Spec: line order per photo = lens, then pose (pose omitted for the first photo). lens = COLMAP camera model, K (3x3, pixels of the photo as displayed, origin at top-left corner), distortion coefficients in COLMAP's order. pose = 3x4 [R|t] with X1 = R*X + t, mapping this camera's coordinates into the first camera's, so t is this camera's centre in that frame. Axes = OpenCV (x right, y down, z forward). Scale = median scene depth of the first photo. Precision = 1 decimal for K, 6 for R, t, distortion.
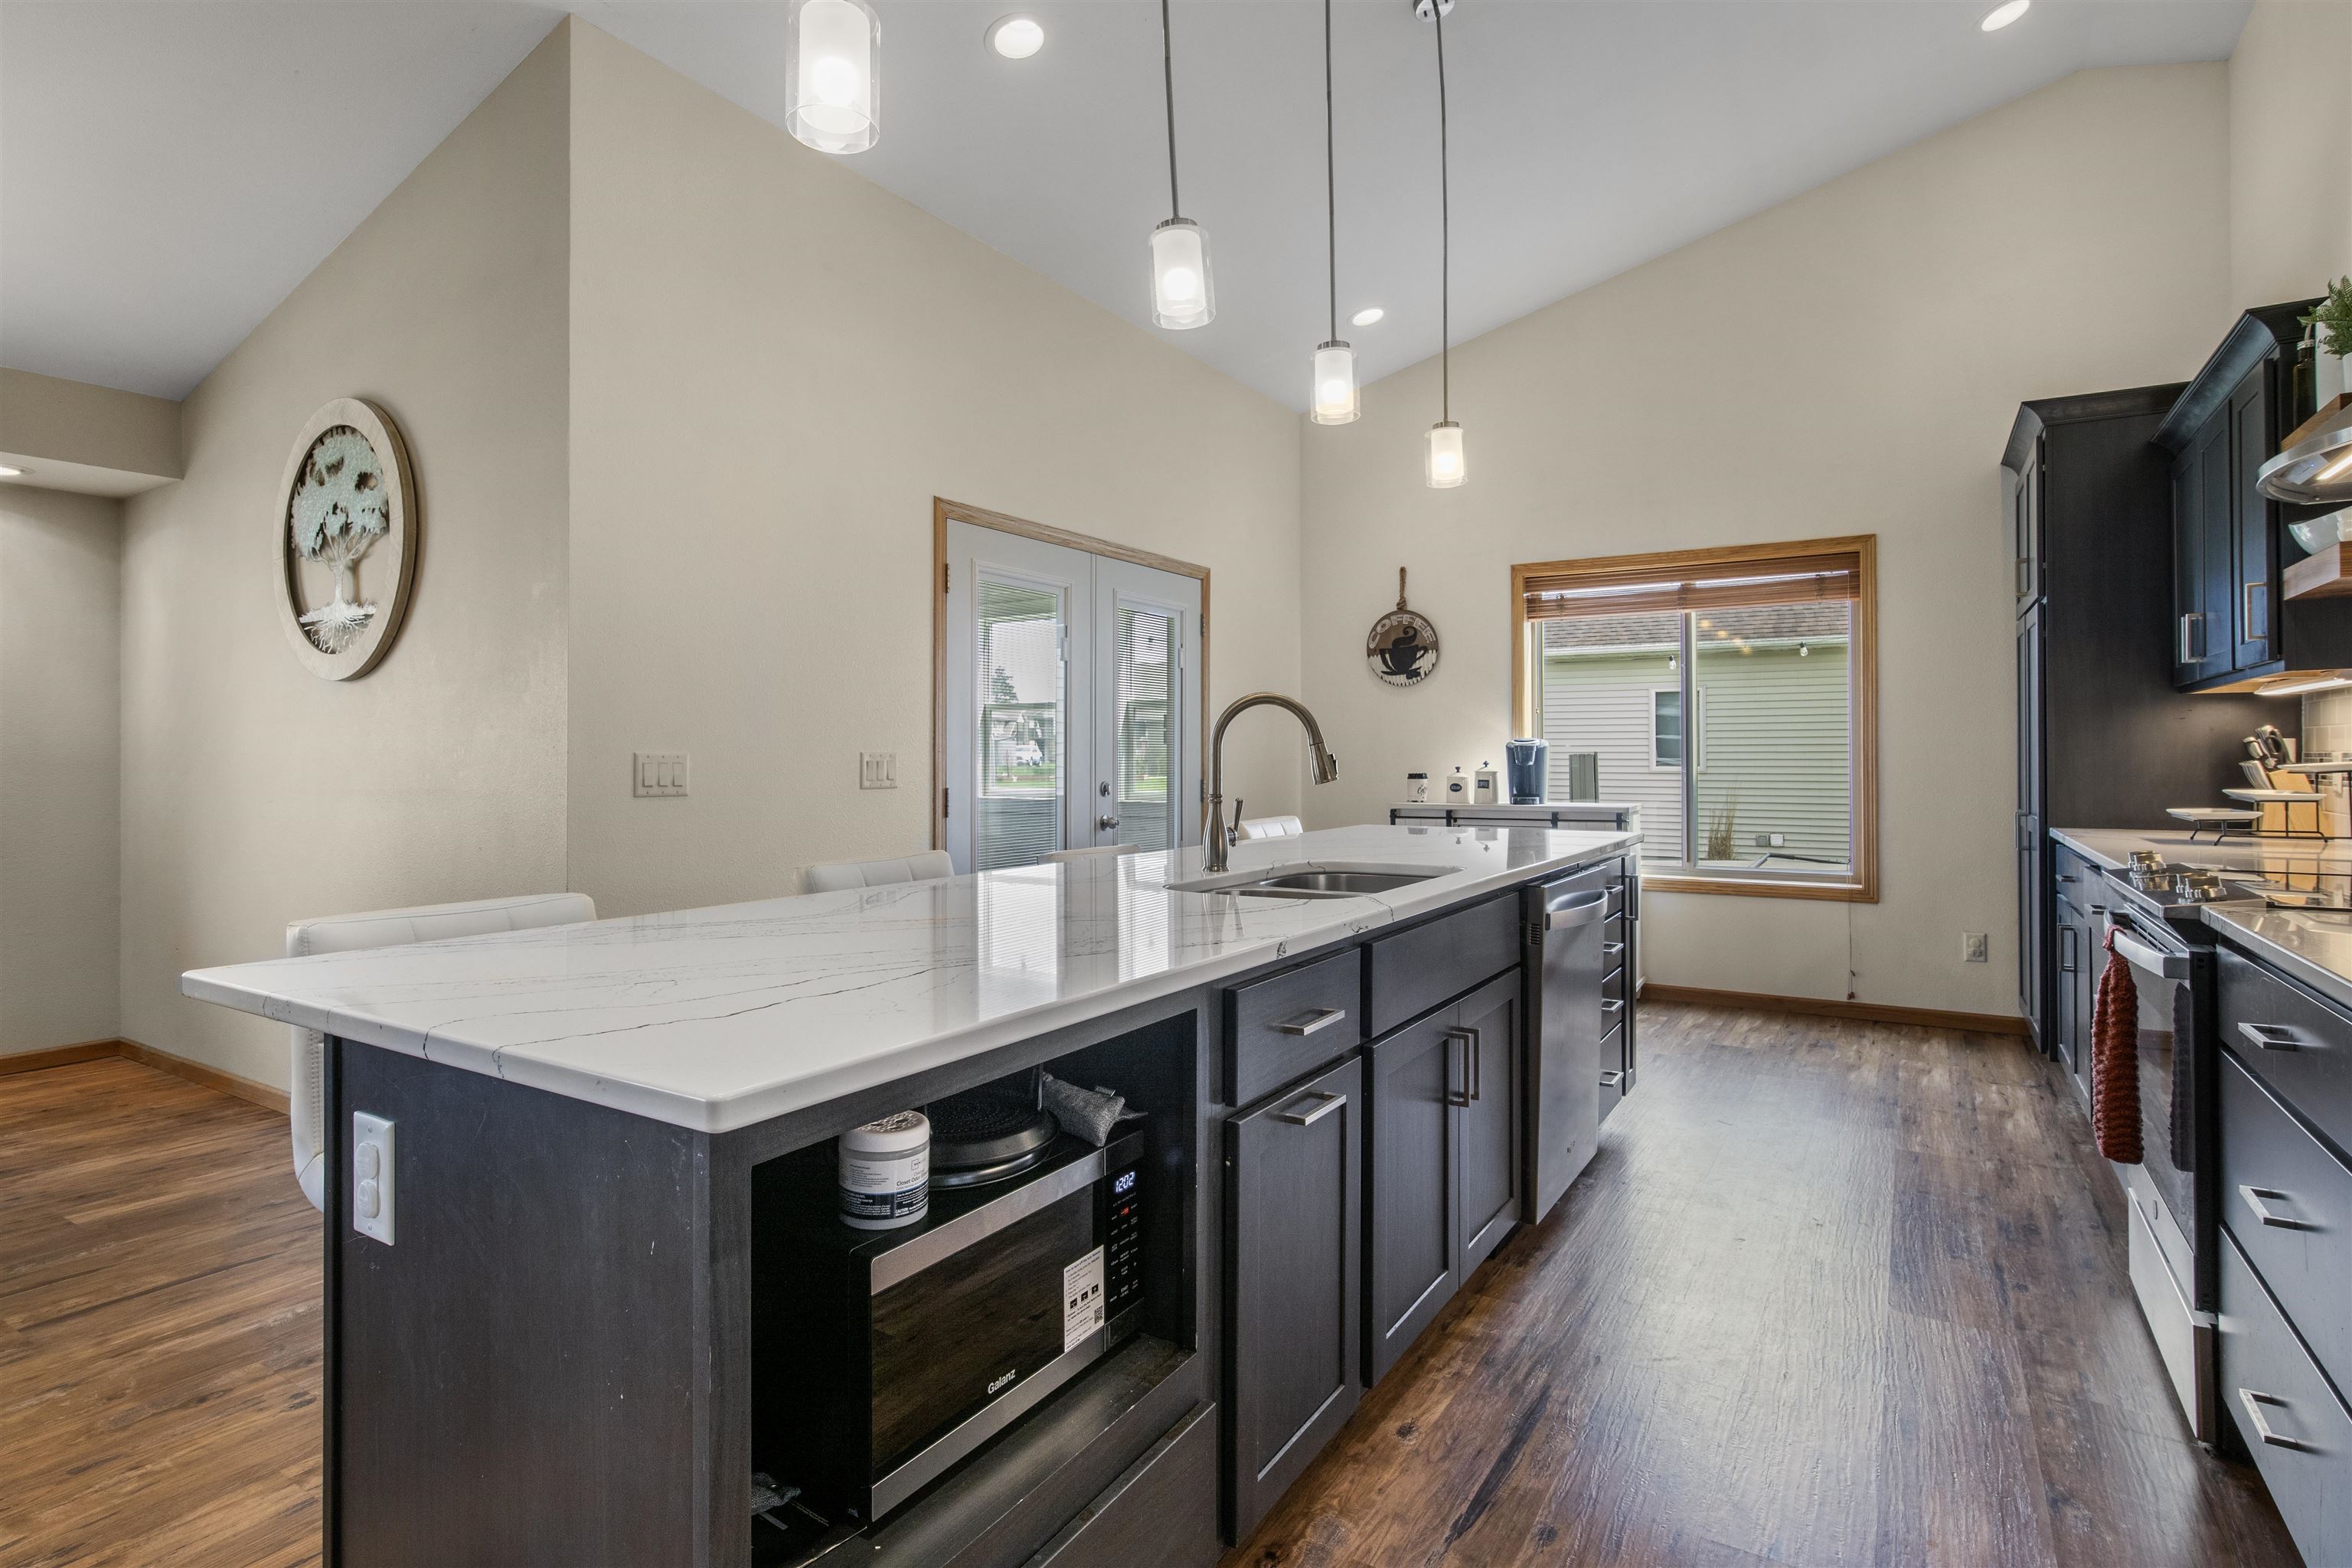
lens RADIAL K [[1193.8, 0, 1168.8], [0, 1193.8, 744.3], [0, 0, 1]] dist [-0.002273, 0.000846]
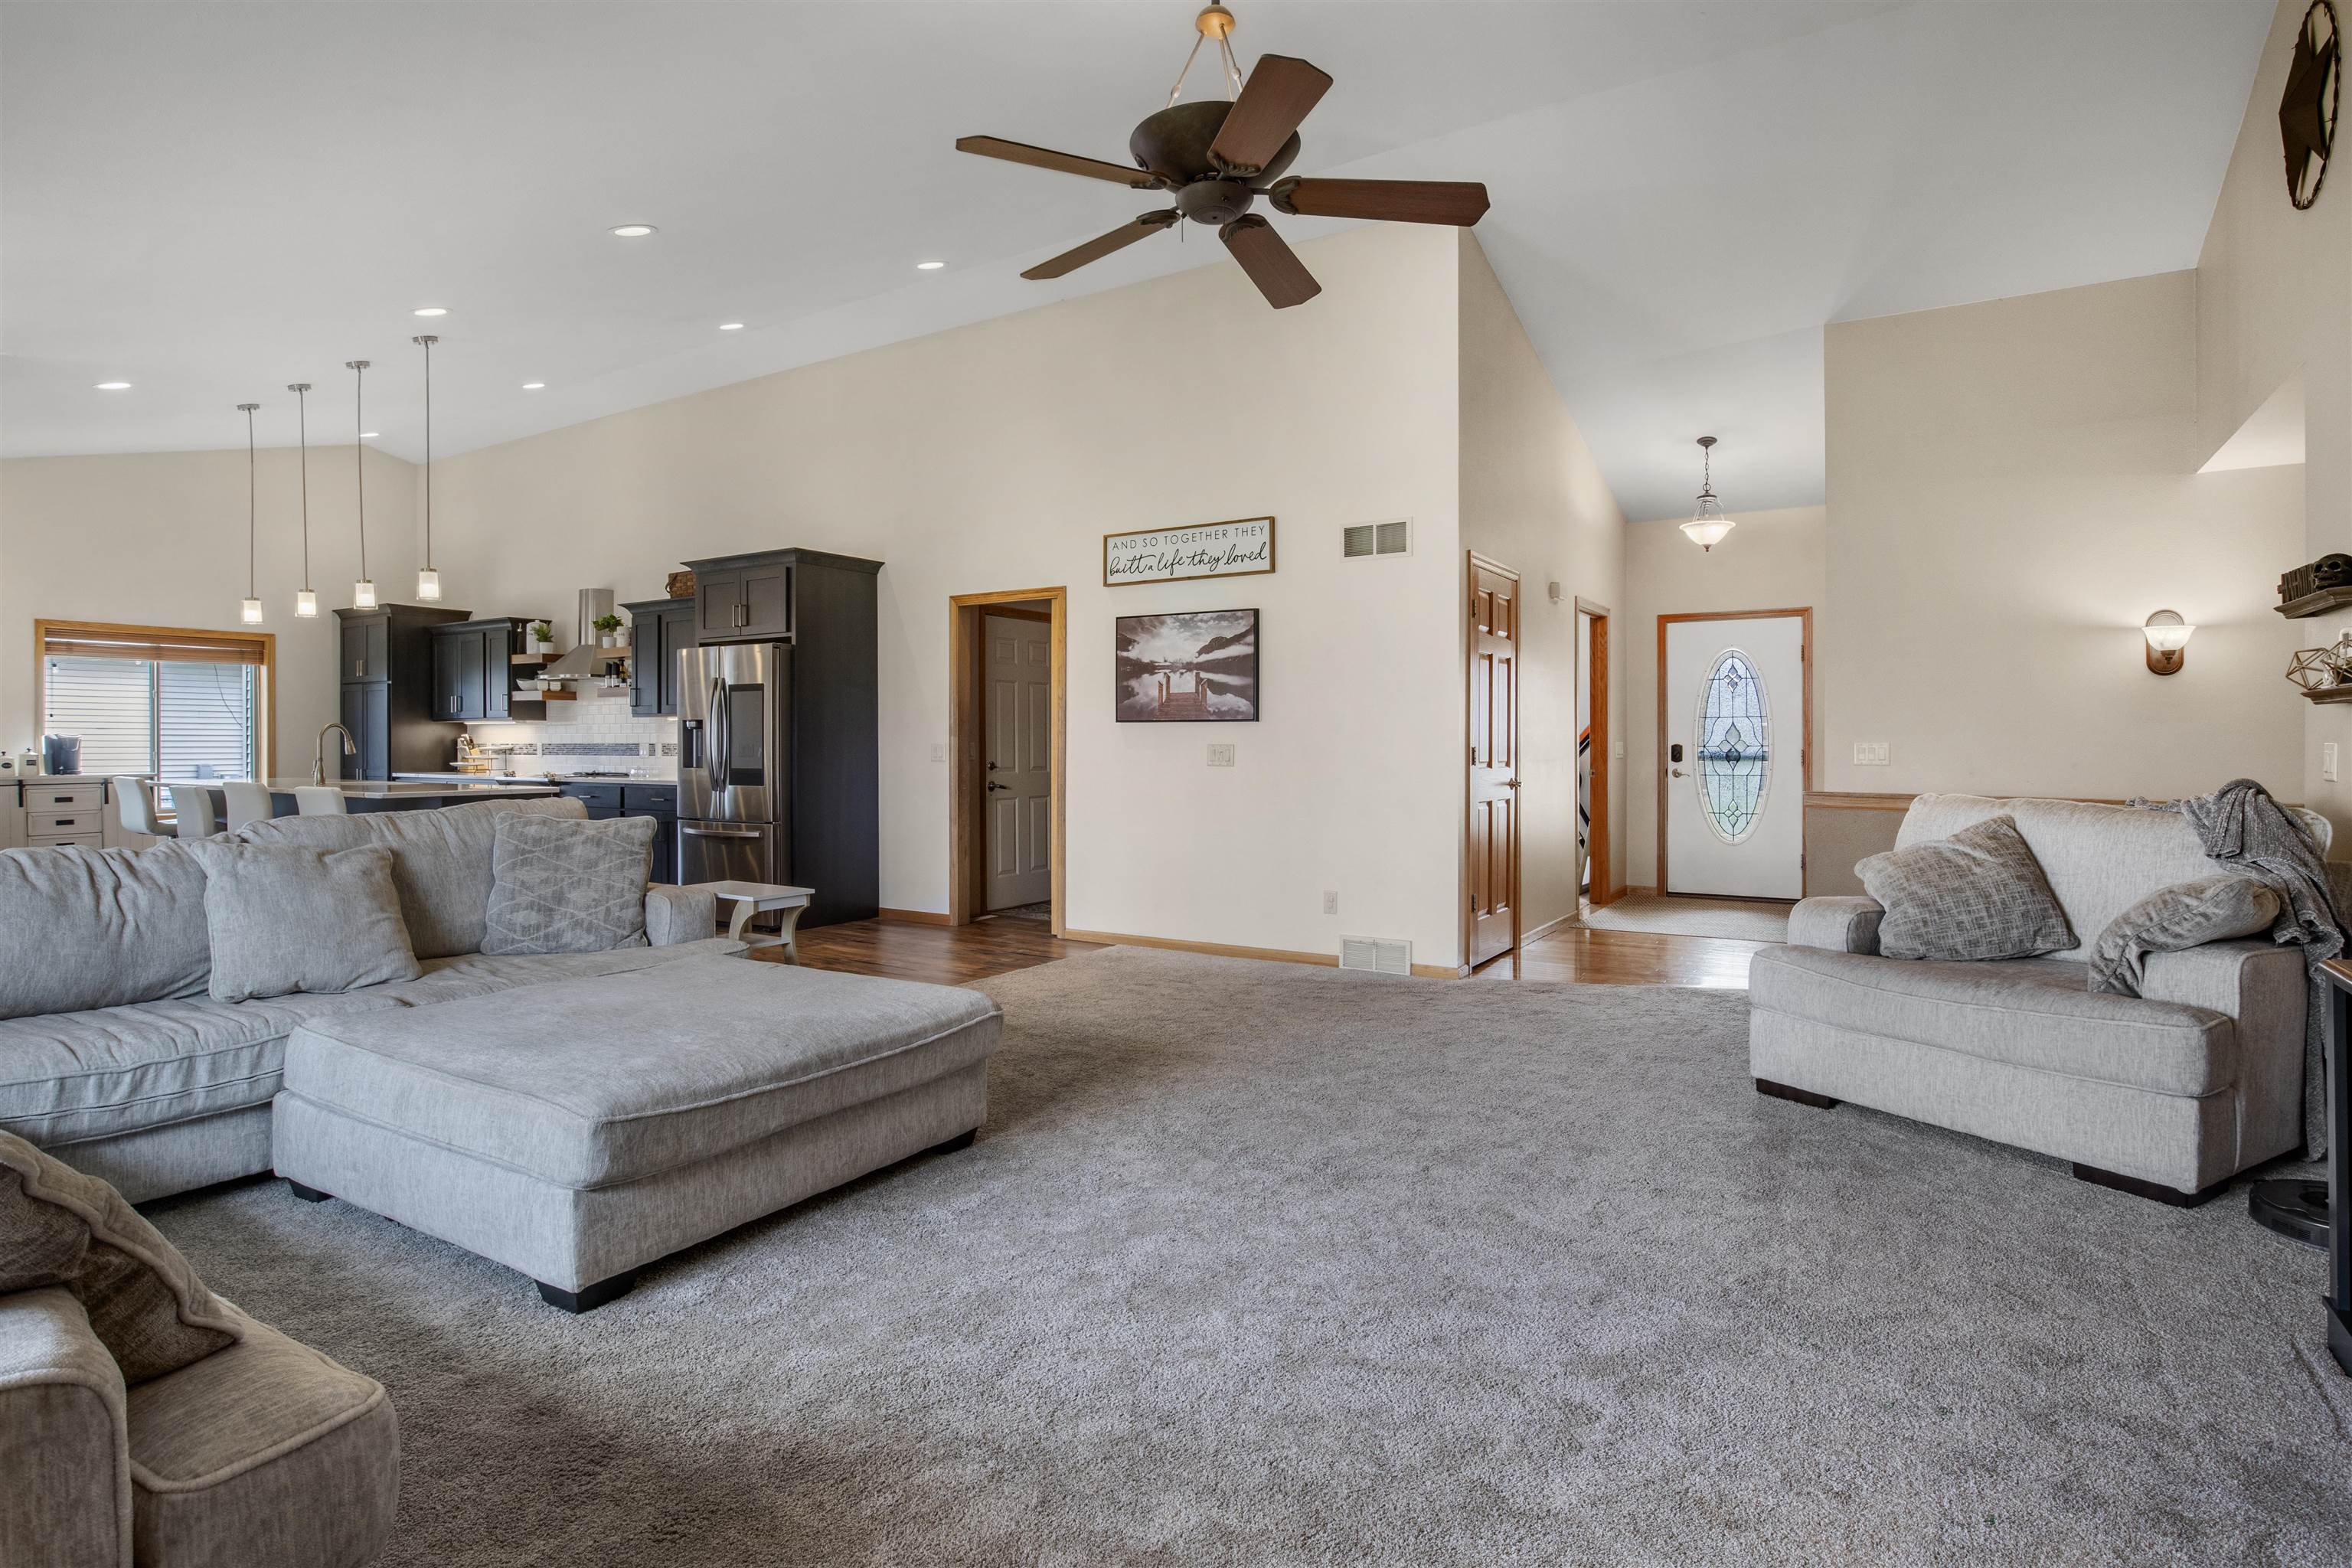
lens RADIAL K [[1196.2, 0, 1186.6], [0, 1196.2, 749.2], [0, 0, 1]] dist [-0.021317, 0.000705]
pose [[-0.002537, -0.004892, 0.999985, -1.900534], [-0.008570, 0.999951, 0.004870, -0.007522], [-0.999960, -0.008557, -0.002578, -0.723956]]
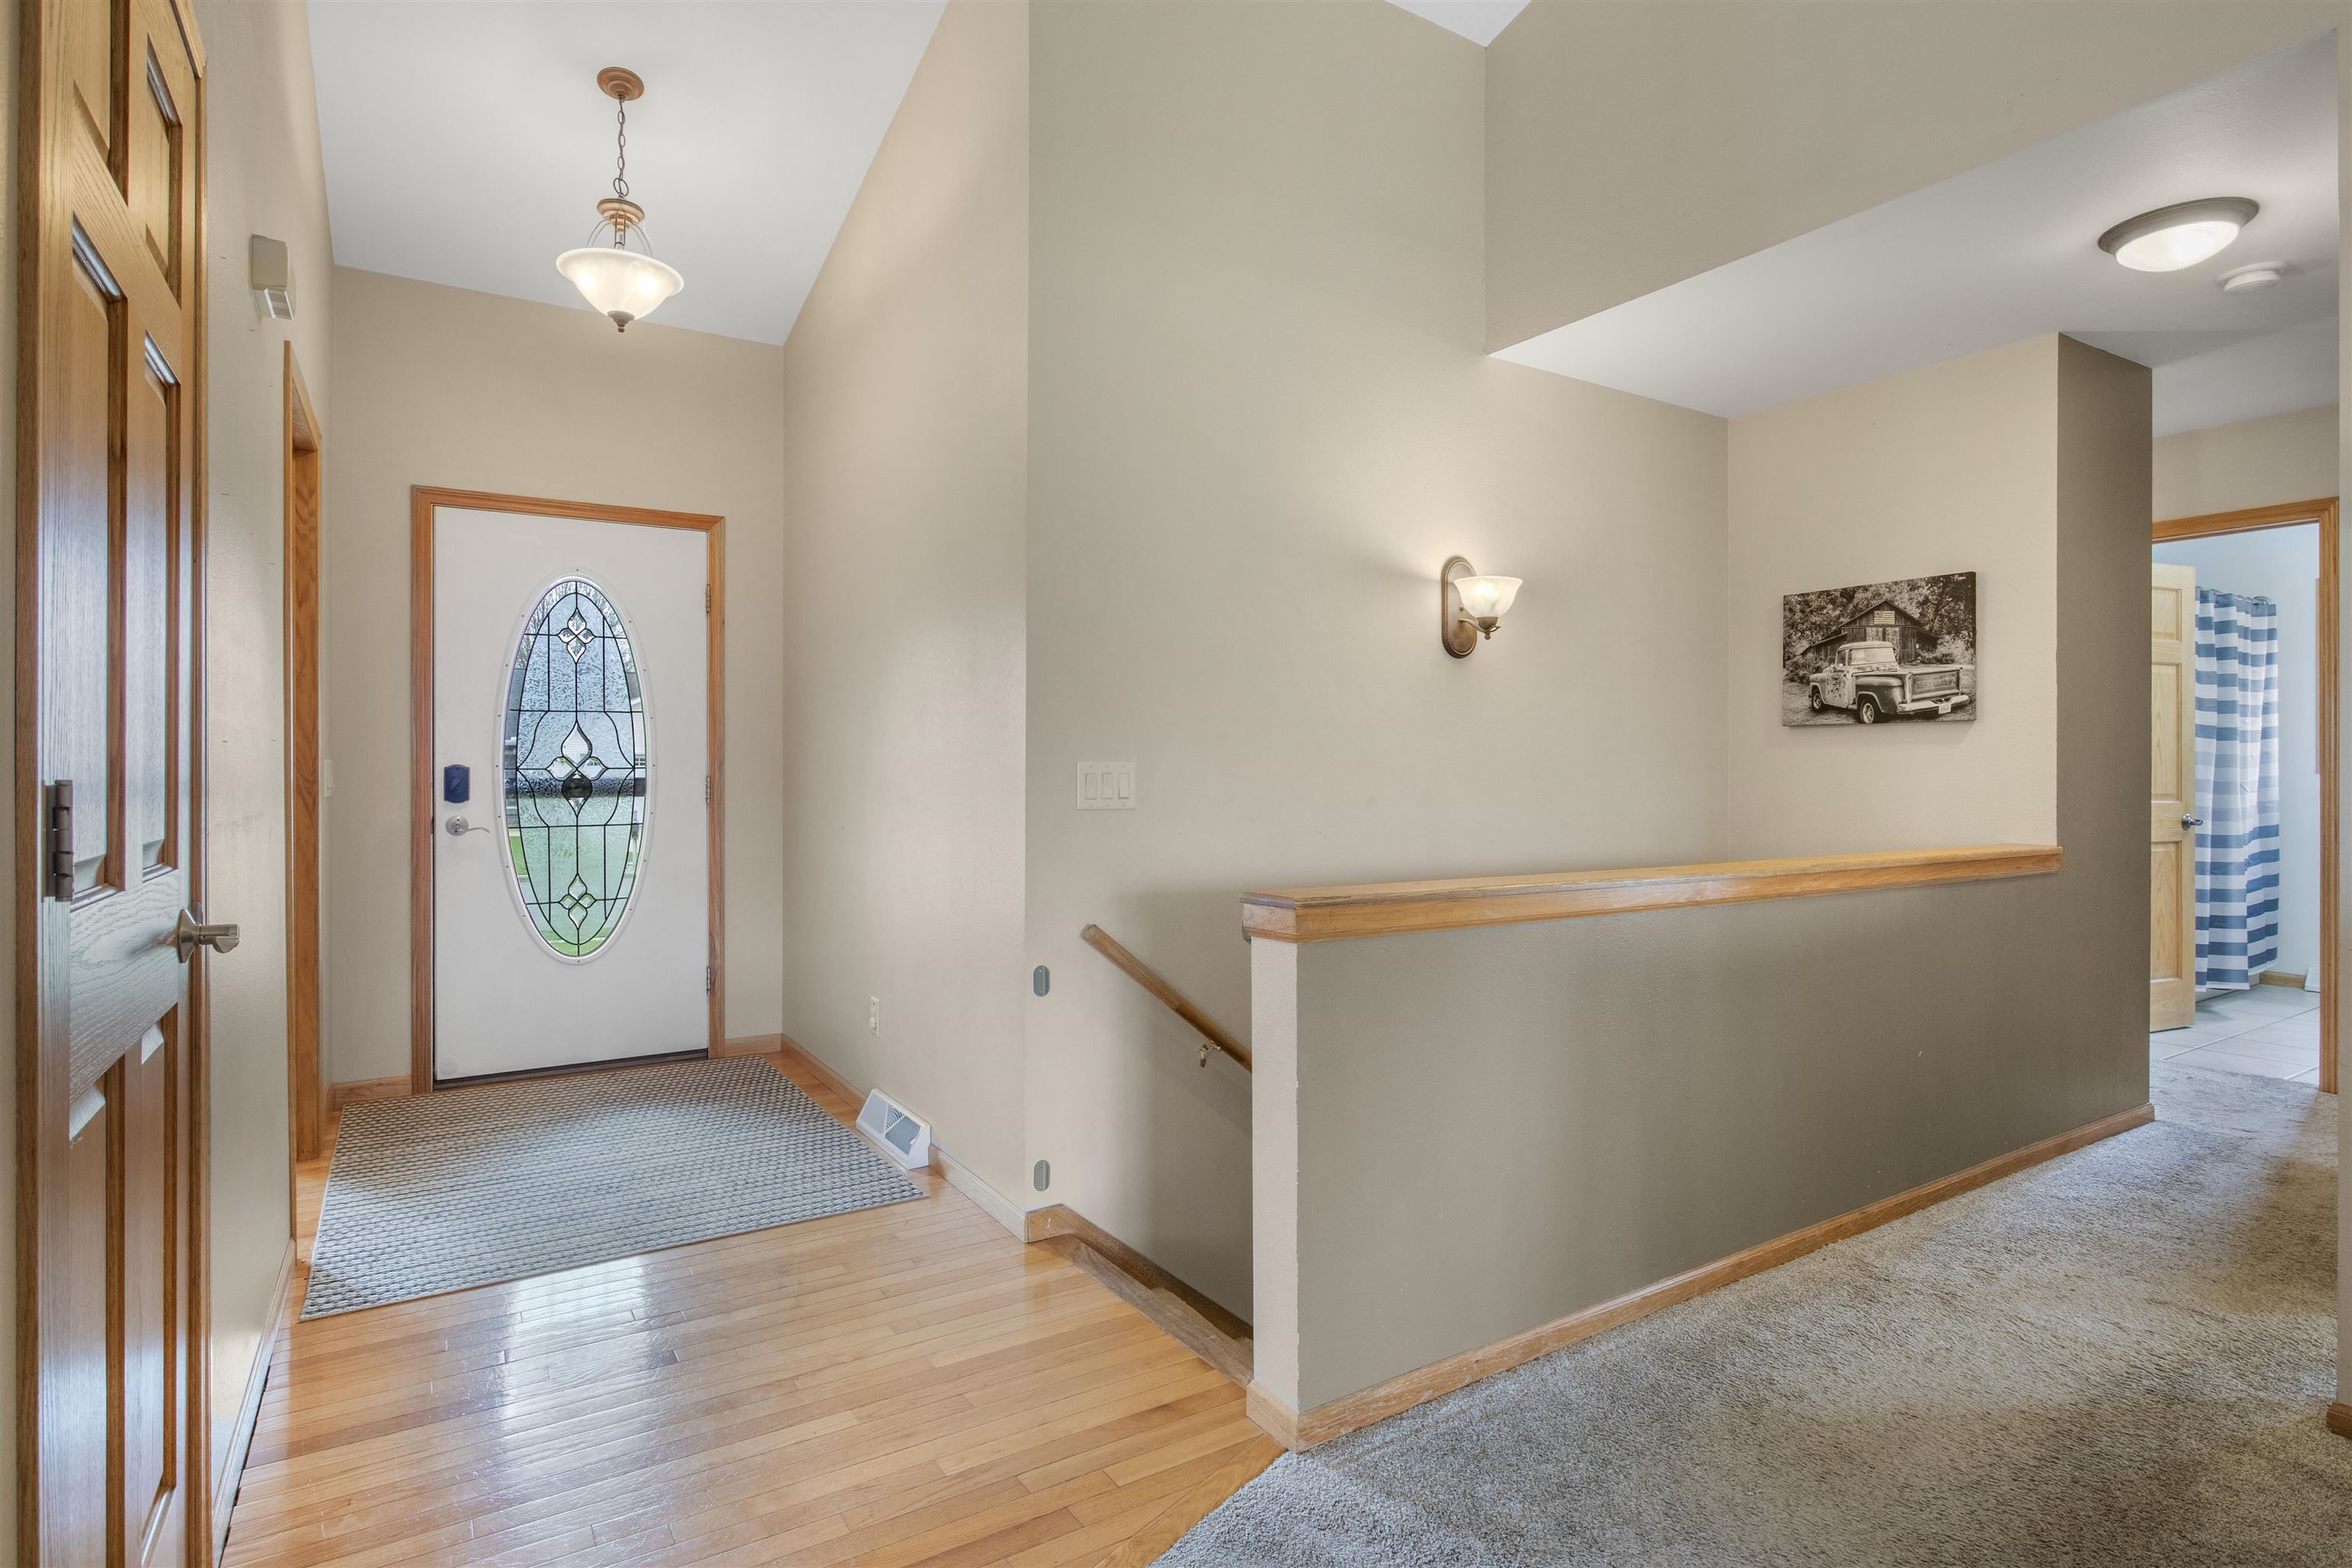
lens RADIAL K [[1192.0, 0, 1167.7], [0, 1192.0, 768.4], [0, 0, 1]] dist [-0.008290, 0.008784]
pose [[-0.900032, -0.002198, 0.435817, -0.625932], [-0.004821, 0.999976, -0.004913, -0.008812], [-0.435796, -0.006523, -0.900022, -0.988744]]
